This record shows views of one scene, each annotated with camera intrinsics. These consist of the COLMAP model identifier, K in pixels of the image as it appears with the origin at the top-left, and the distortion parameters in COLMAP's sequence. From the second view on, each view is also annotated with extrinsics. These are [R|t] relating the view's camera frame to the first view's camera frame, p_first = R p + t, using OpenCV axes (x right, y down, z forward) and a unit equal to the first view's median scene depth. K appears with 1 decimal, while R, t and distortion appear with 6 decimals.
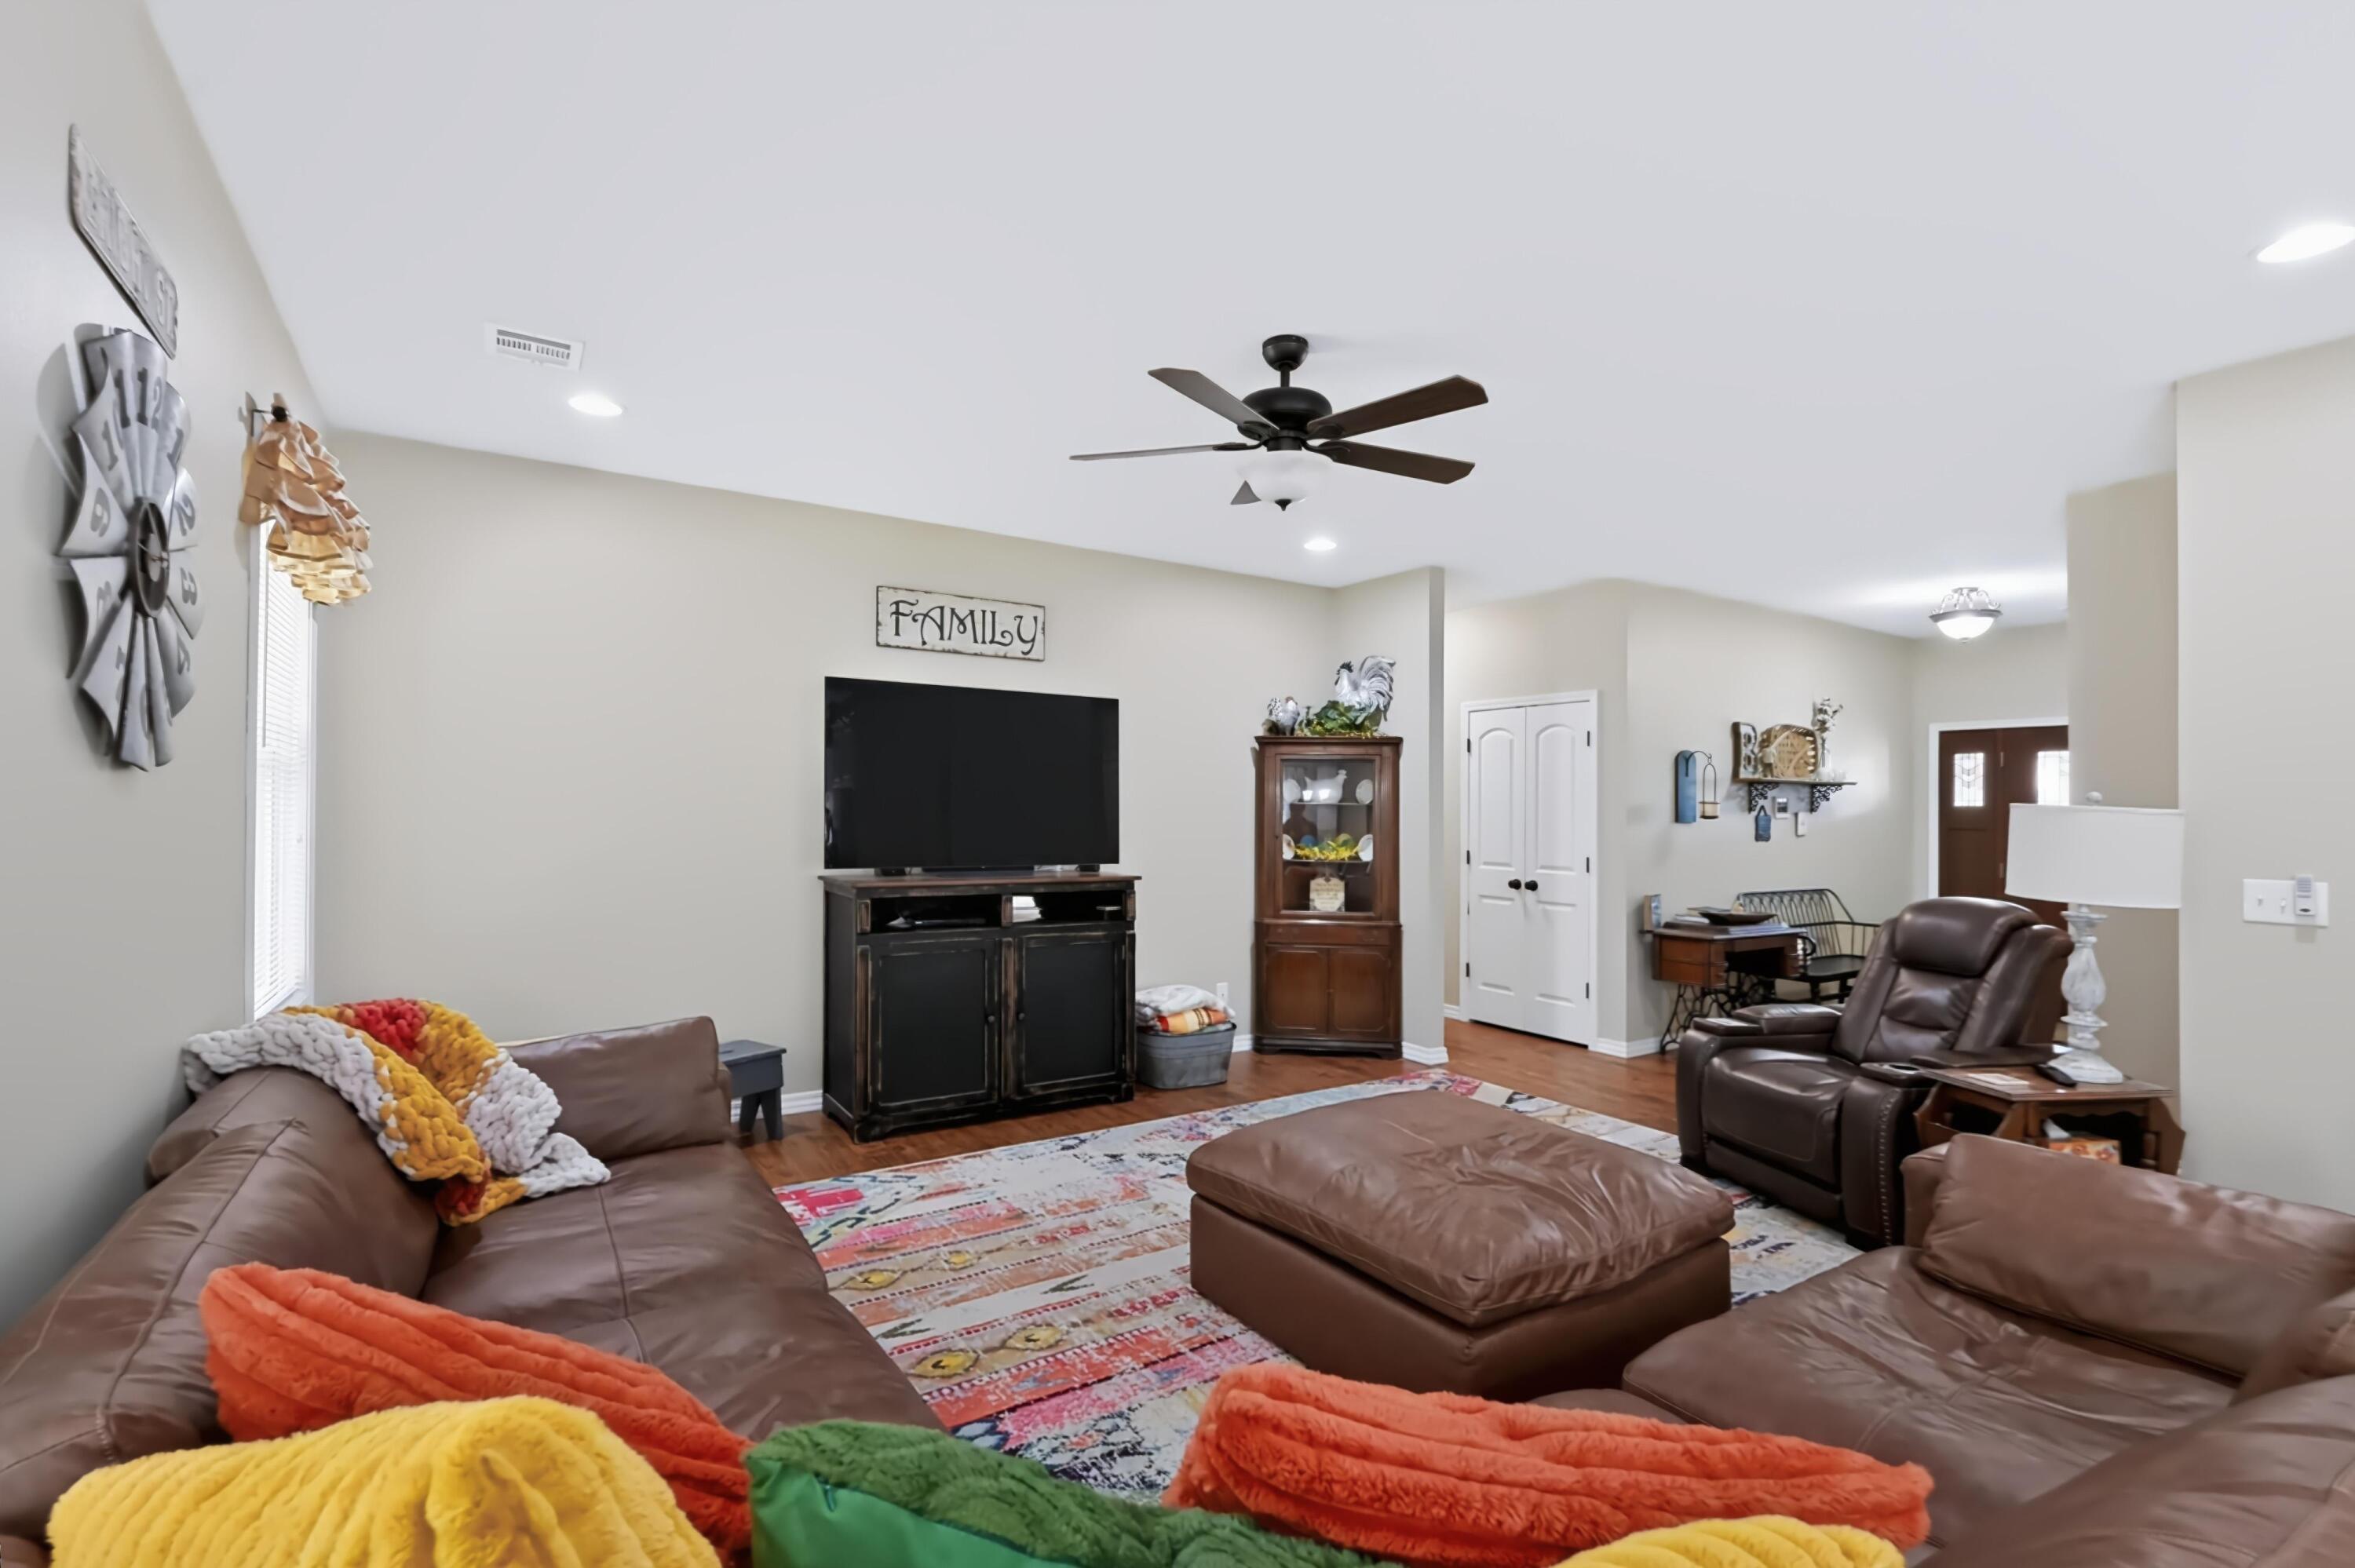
lens RADIAL K [[1070.2, 0, 1168.9], [0, 1070.2, 792.9], [0, 0, 1]] dist [0.001758, 0.000828]
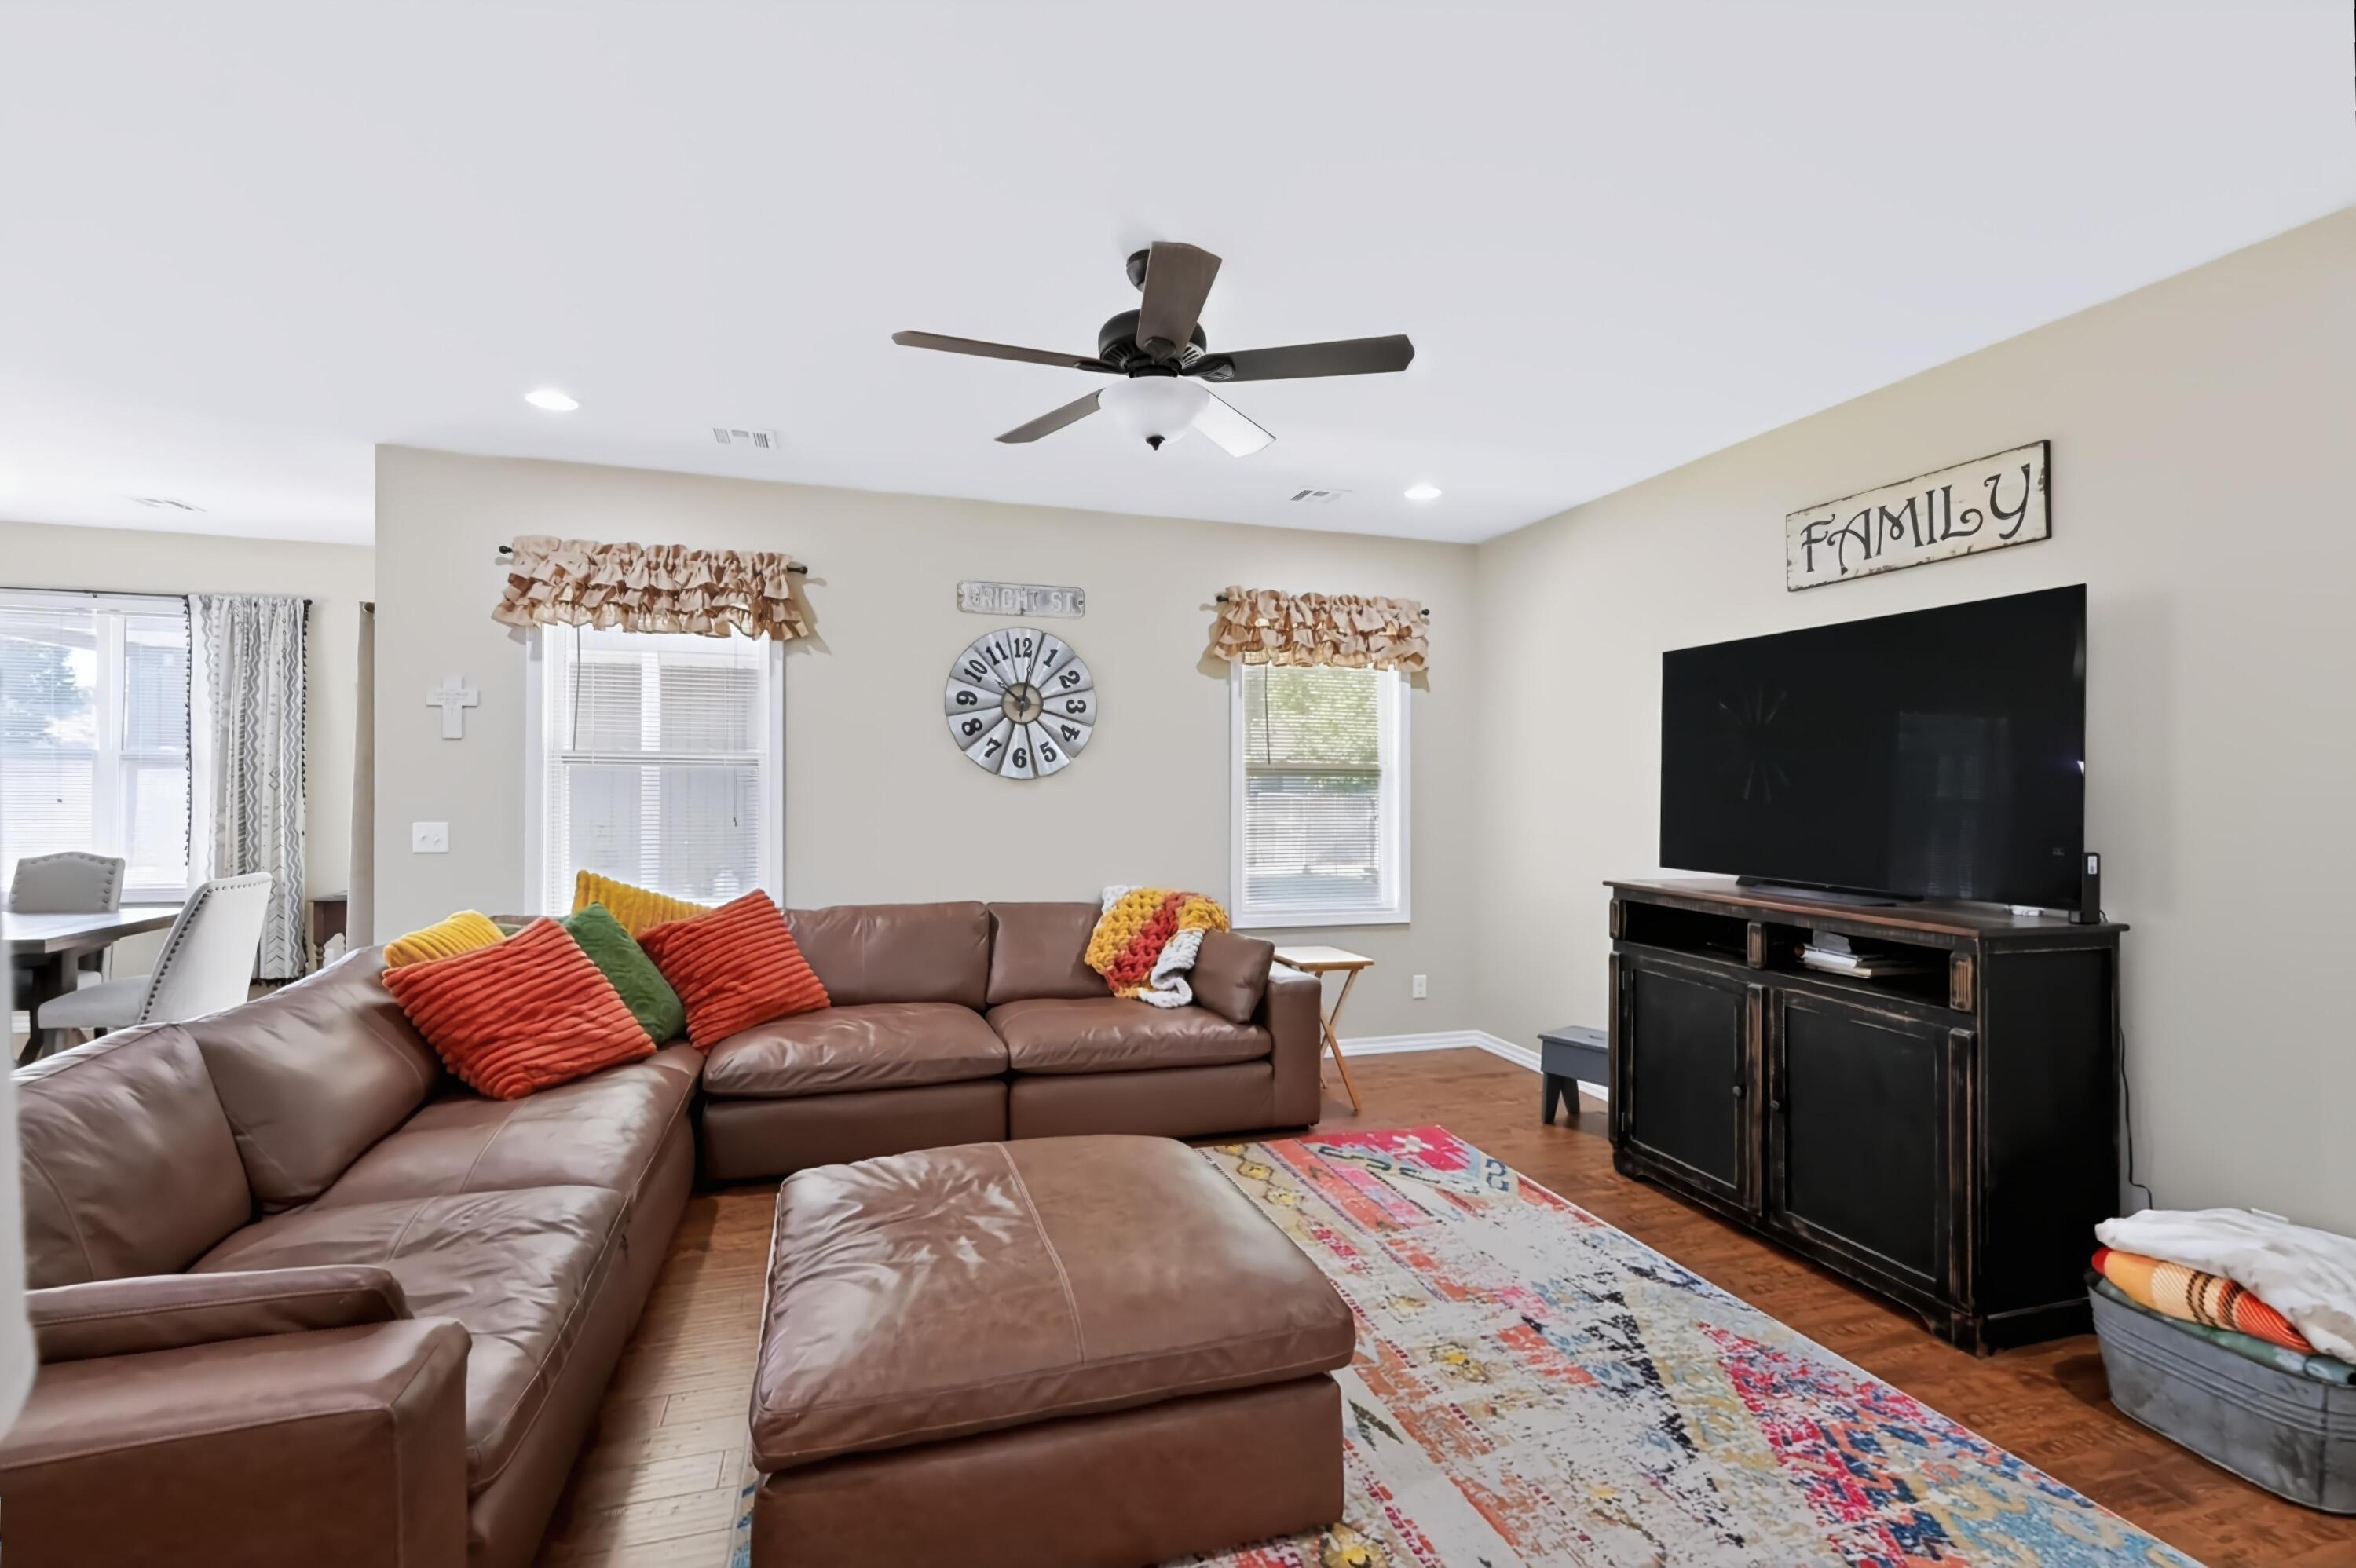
lens RADIAL K [[1070.7, 0, 1134.3], [0, 1070.7, 746.1], [0, 0, 1]] dist [0.001758, 0.000828]
pose [[-0.295641, -0.051594, -0.953905, 0.571954], [0.001401, 0.998516, -0.054441, 0.015936], [0.955298, -0.017431, -0.295130, 0.729821]]
